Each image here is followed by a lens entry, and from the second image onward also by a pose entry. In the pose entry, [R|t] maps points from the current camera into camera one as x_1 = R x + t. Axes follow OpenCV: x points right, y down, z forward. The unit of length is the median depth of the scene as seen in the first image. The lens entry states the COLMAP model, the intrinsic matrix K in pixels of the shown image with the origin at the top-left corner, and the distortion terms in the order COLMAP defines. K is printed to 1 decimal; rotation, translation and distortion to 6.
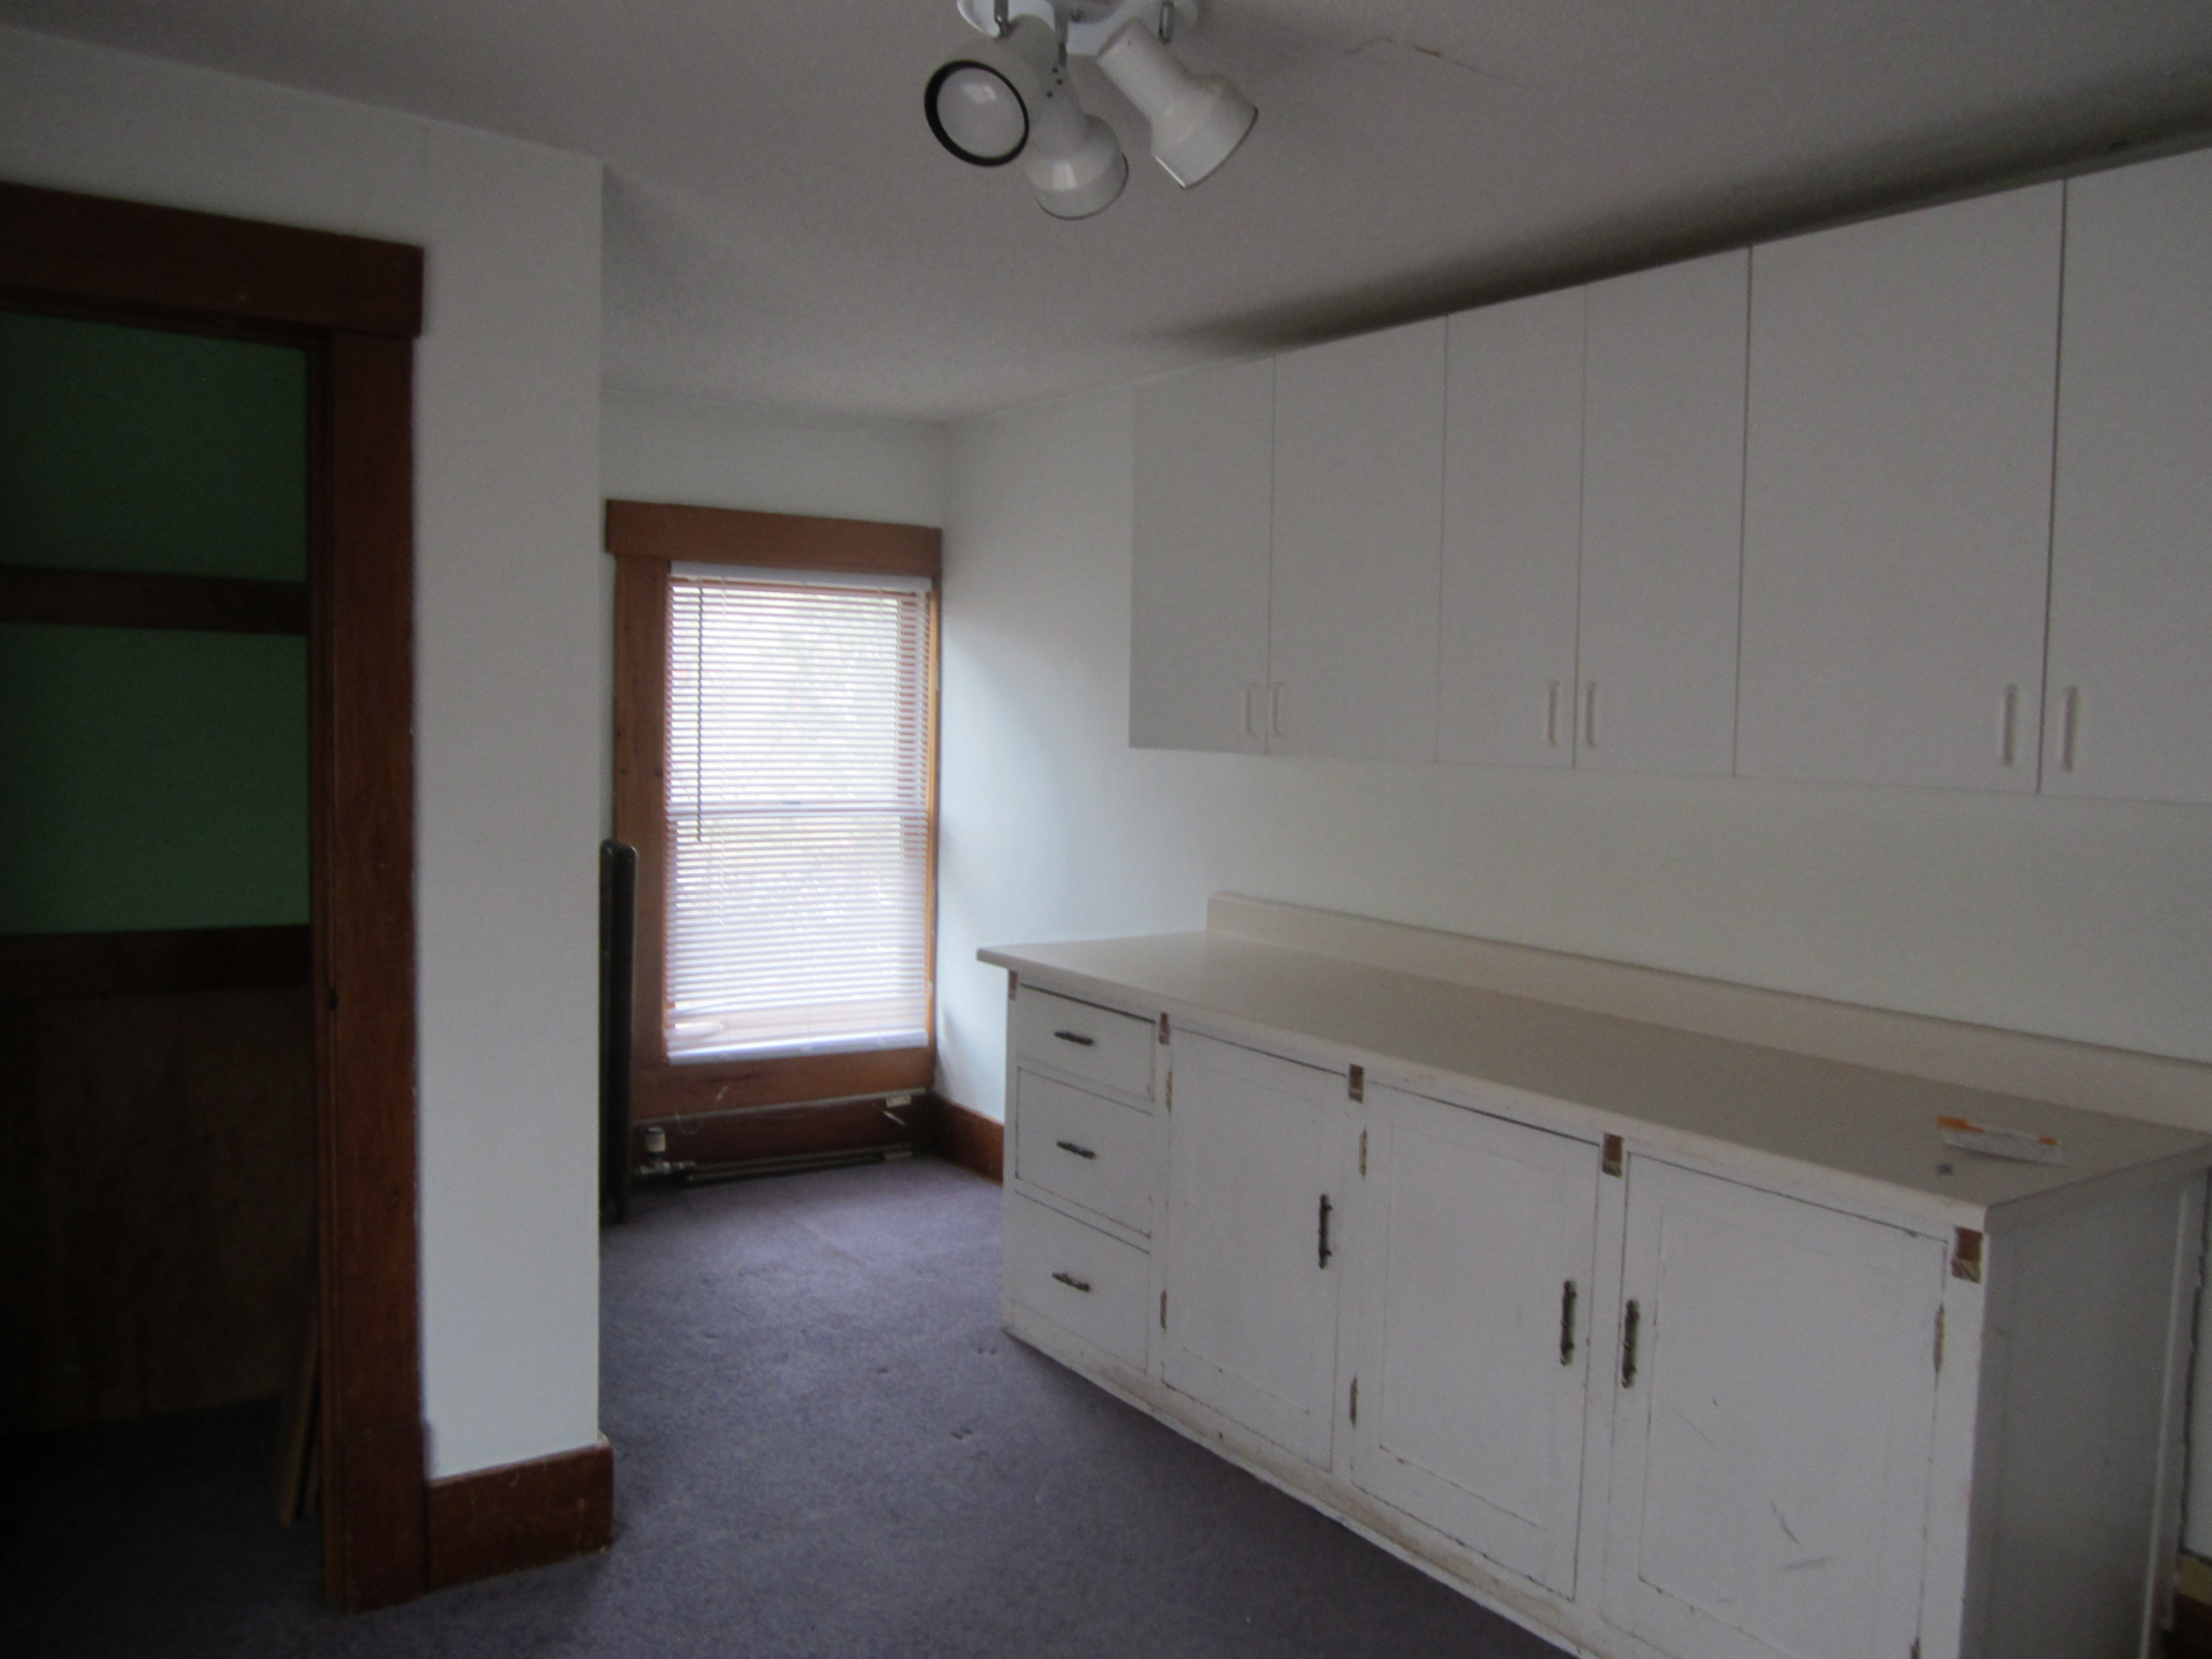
lens RADIAL K [[1800.5, 0, 1100.0], [0, 1800.5, 830.6], [0, 0, 1]] dist [-0.052589, 0.017673]
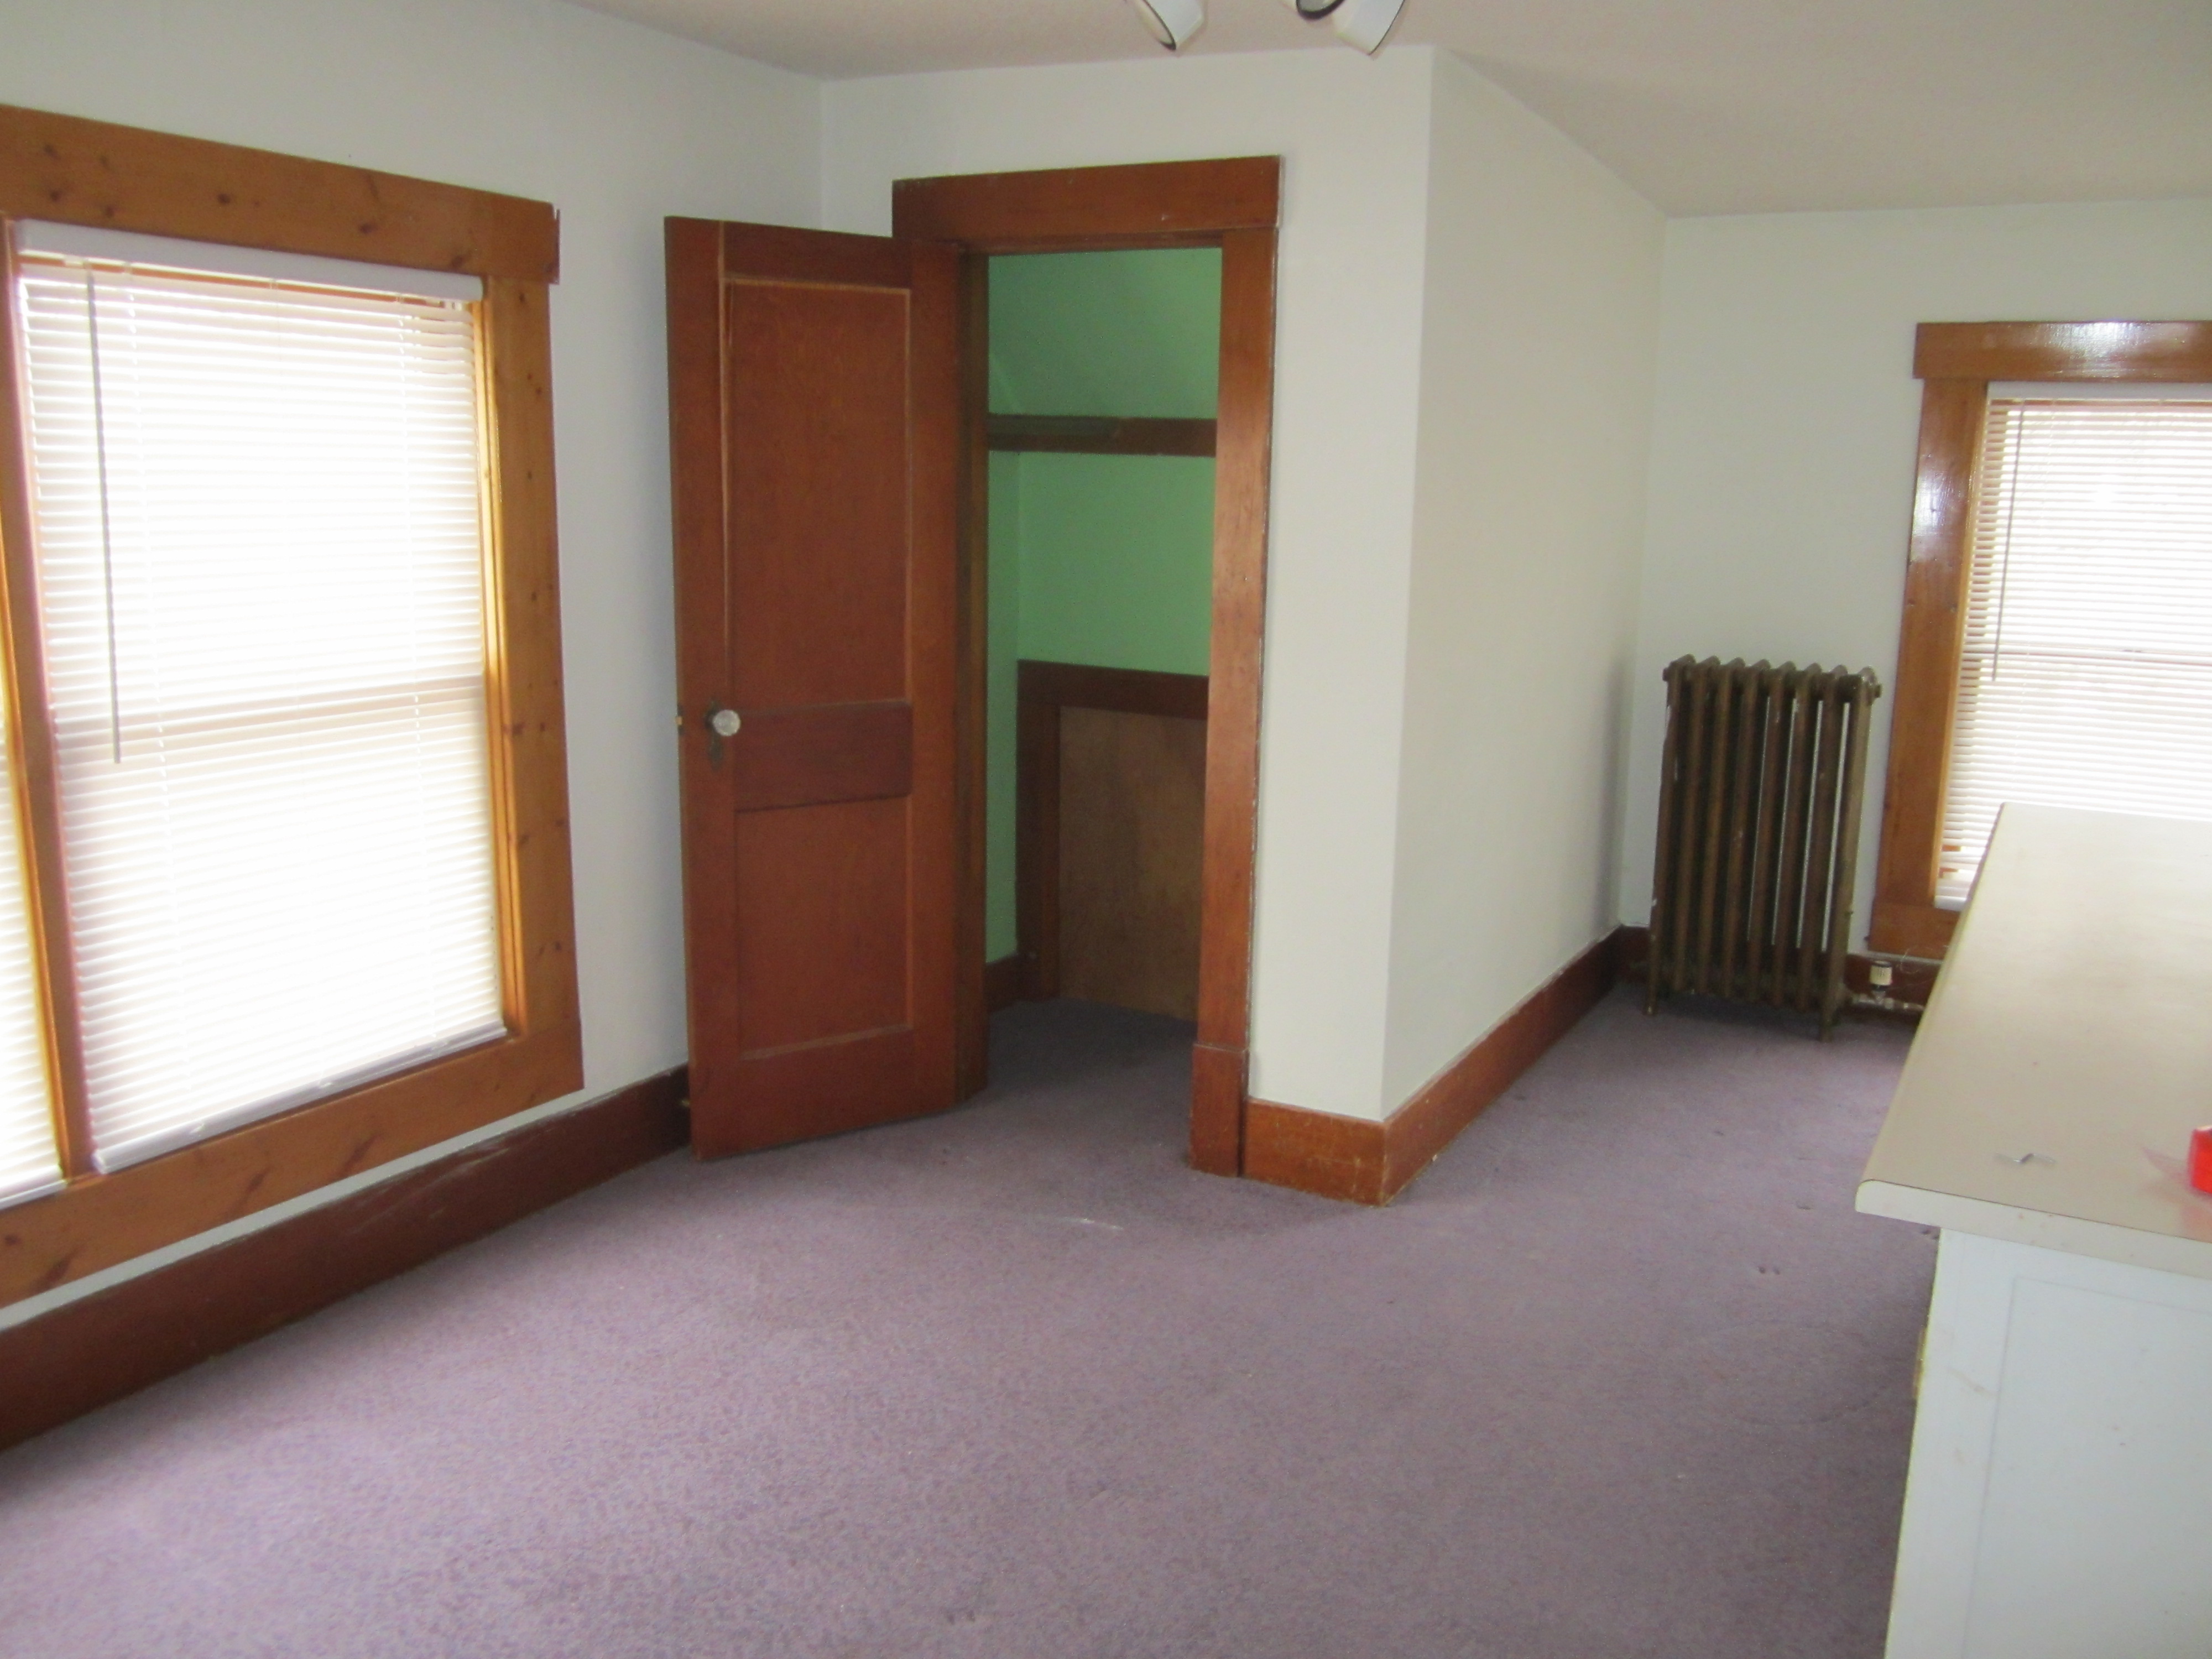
lens RADIAL K [[1800.5, 0, 1097.7], [0, 1800.5, 829.9], [0, 0, 1]] dist [-0.052589, 0.017673]
pose [[0.440563, 0.163714, -0.882668, 0.424629], [-0.085662, 0.986411, 0.140200, -0.008181], [0.893625, 0.013844, 0.448600, 0.163257]]
